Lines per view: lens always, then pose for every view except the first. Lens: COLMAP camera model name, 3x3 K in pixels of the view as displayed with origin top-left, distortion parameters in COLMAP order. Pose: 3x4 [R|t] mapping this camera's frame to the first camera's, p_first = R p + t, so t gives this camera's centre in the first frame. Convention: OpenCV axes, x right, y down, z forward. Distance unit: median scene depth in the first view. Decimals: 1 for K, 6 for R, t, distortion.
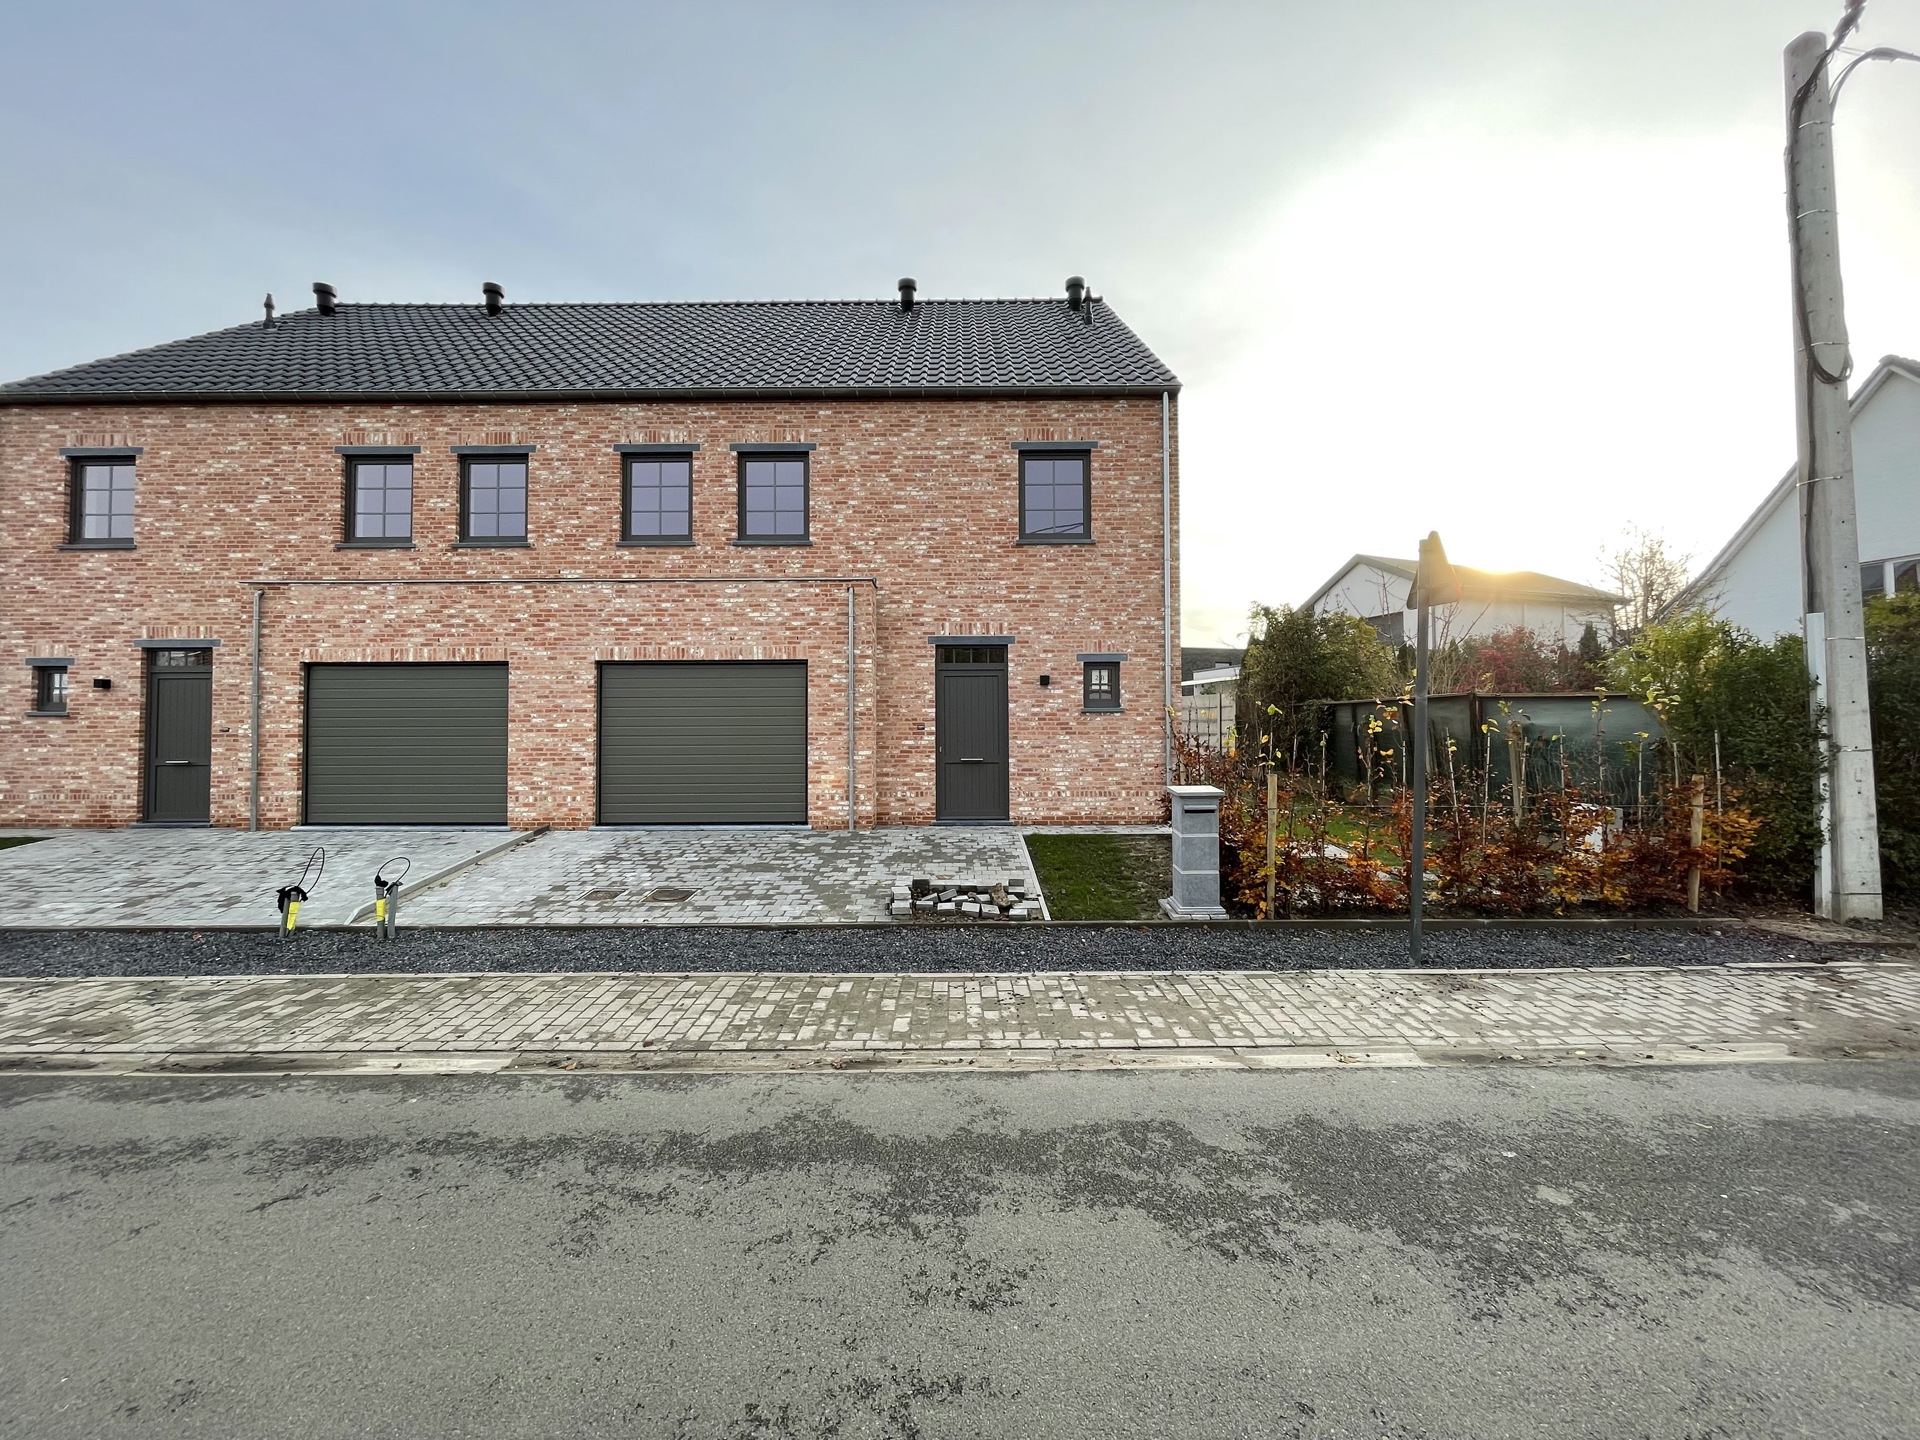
lens RADIAL K [[771.0, 0, 960.0], [0, 771.0, 720.0], [0, 0, 1]] dist [-0.011832, 0.000128]
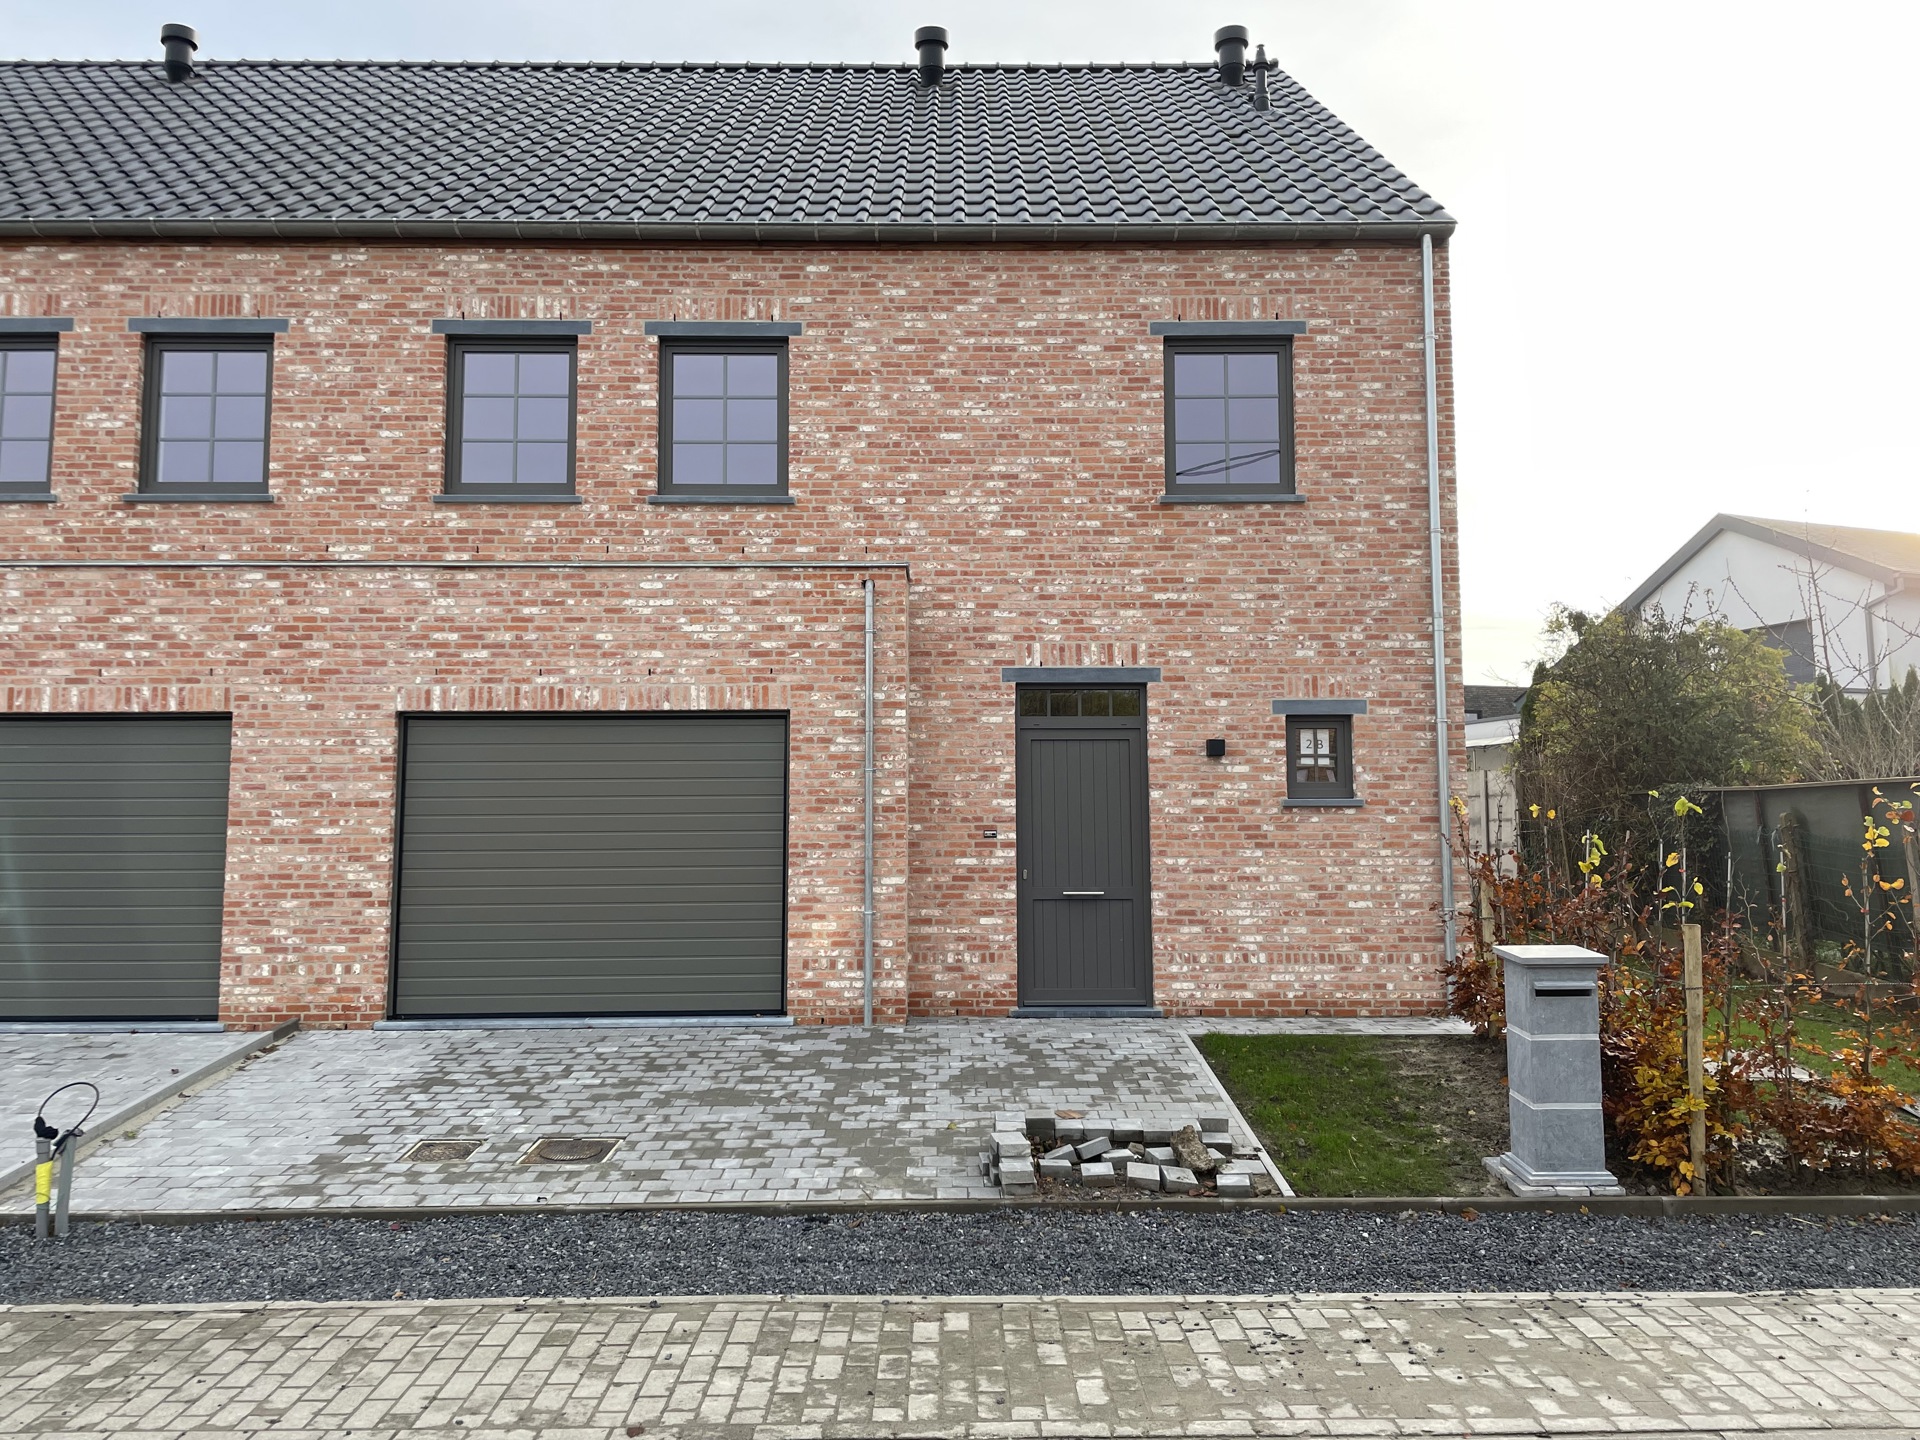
lens RADIAL K [[1450.0, 0, 948.9], [0, 1450.0, 703.0], [0, 0, 1]] dist [0.061736, -0.078307]
pose [[0.999926, 0.001925, 0.012026, -0.096017], [-0.000999, 0.997064, -0.076569, -0.004504], [-0.012138, 0.076551, 0.996992, -0.033118]]
